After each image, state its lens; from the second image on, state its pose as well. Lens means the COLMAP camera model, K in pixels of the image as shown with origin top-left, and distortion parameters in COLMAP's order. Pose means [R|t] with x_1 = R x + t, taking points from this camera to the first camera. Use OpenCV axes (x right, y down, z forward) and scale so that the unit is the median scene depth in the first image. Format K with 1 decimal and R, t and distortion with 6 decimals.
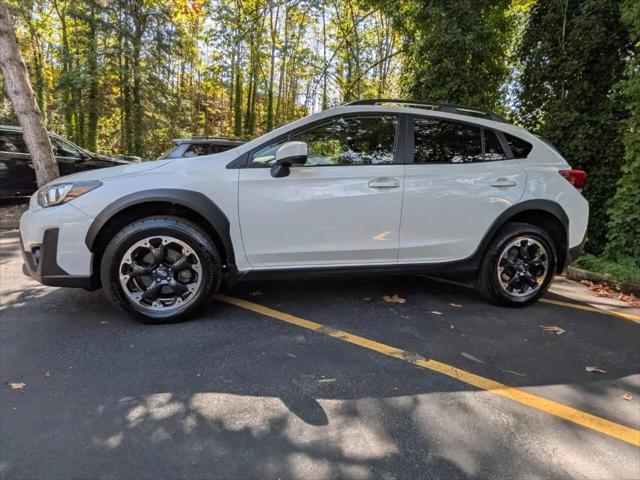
lens RADIAL K [[330.6, 0, 314.7], [0, 330.6, 231.6], [0, 0, 1]] dist [0.002863, 0.000743]
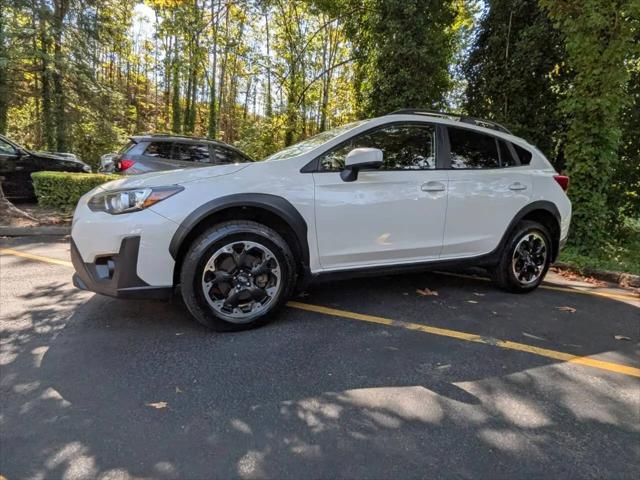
lens RADIAL K [[327.8, 0, 313.7], [0, 327.8, 234.5], [0, 0, 1]] dist [0.000927, 0.000186]
pose [[0.982263, -0.026366, 0.185647, -0.353595], [0.024426, 0.999621, 0.012727, -0.010942], [-0.185912, -0.007966, 0.982534, 0.002831]]
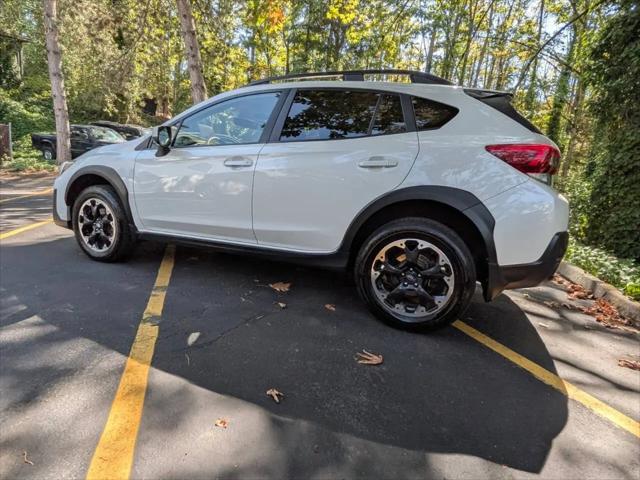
lens RADIAL K [[330.6, 0, 314.7], [0, 330.6, 231.6], [0, 0, 1]] dist [0.002863, 0.000743]
pose [[0.824572, 0.109629, -0.555034, 0.898355], [-0.105564, 0.993630, 0.039430, -0.000860], [0.555822, 0.026079, 0.830892, 0.276519]]
